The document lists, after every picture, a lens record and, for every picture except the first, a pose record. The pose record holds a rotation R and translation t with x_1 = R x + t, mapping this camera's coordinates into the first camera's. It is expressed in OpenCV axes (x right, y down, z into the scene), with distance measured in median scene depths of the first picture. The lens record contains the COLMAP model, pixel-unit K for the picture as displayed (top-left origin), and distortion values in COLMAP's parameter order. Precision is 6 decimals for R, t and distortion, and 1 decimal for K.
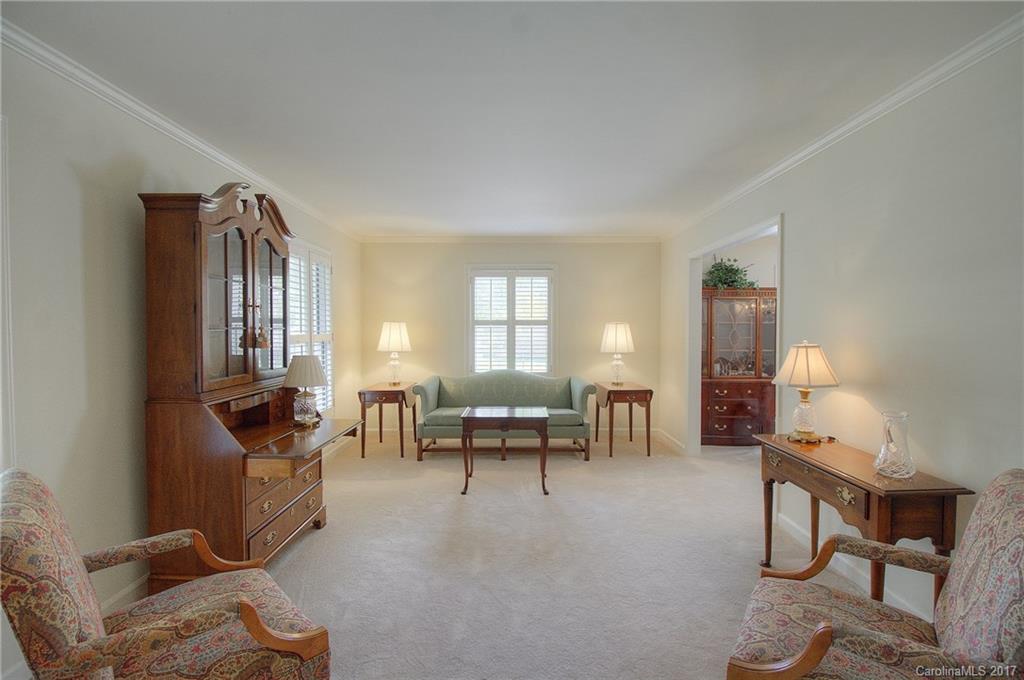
lens RADIAL K [[467.6, 0, 512.0], [0, 467.6, 340.0], [0, 0, 1]] dist [0.029323, -0.040445]
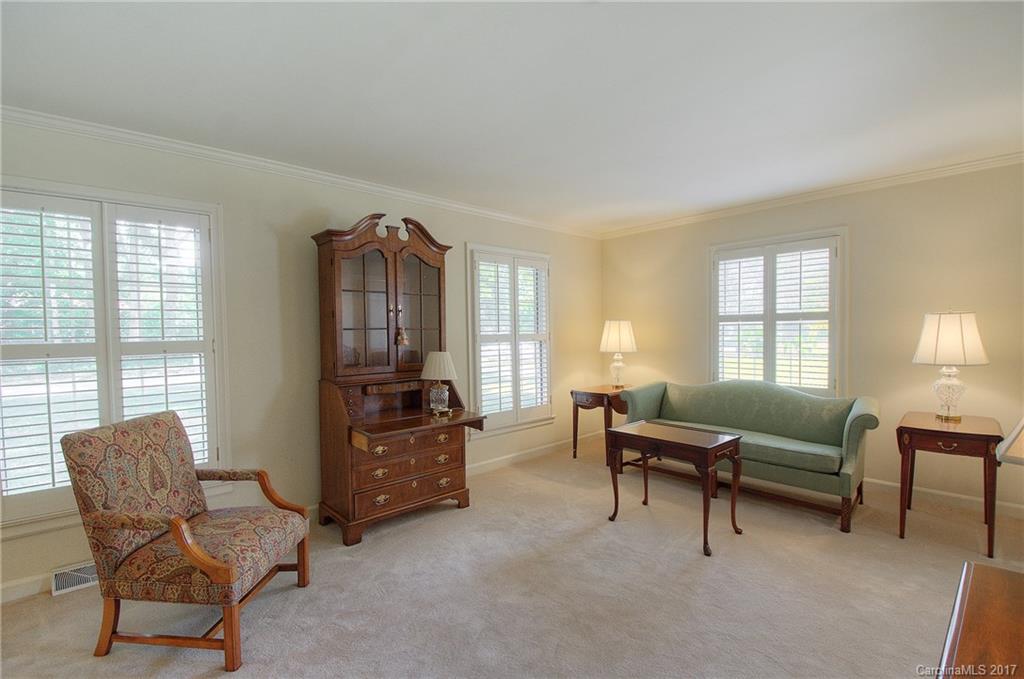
lens RADIAL K [[467.6, 0, 512.0], [0, 467.6, 339.5], [0, 0, 1]] dist [0.029323, -0.040445]
pose [[0.656530, 0.005125, -0.754282, 0.306696], [-0.008884, 0.999960, -0.000939, 0.002265], [0.754247, 0.007317, 0.656549, 0.221192]]
